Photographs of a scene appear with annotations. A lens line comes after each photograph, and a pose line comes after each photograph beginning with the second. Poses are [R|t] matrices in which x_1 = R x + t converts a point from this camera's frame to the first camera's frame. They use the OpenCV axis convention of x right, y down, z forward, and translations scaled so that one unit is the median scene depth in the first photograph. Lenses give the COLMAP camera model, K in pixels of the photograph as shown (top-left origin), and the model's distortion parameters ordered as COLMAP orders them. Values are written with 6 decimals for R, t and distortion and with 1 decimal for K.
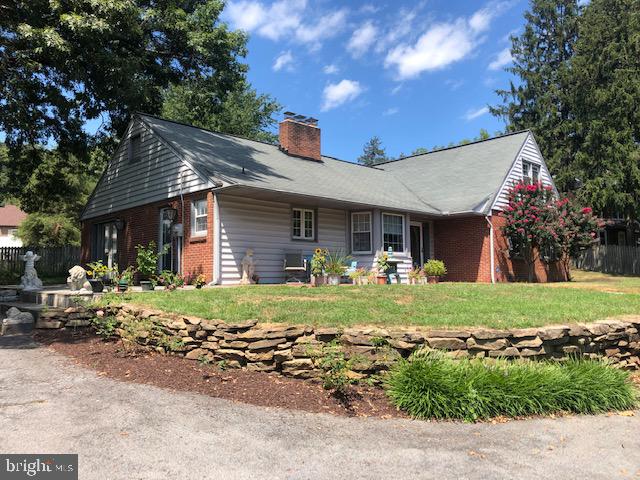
lens RADIAL K [[525.4, 0, 316.5], [0, 525.4, 237.7], [0, 0, 1]] dist [0.018671, -0.012371]
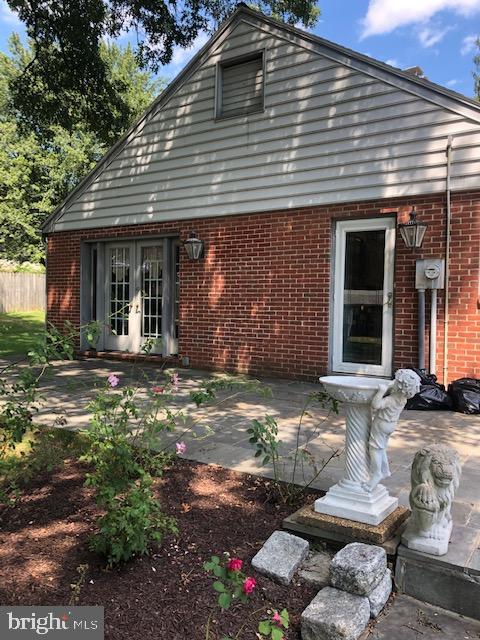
lens RADIAL K [[525.4, 0, 238.3], [0, 525.4, 318.6], [0, 0, 1]] dist [0.018671, -0.012371]
pose [[0.973016, 0.017852, 0.230045, -0.501882], [-0.042770, 0.993679, 0.103791, -0.015767], [-0.226738, -0.110829, 0.967629, 0.591562]]
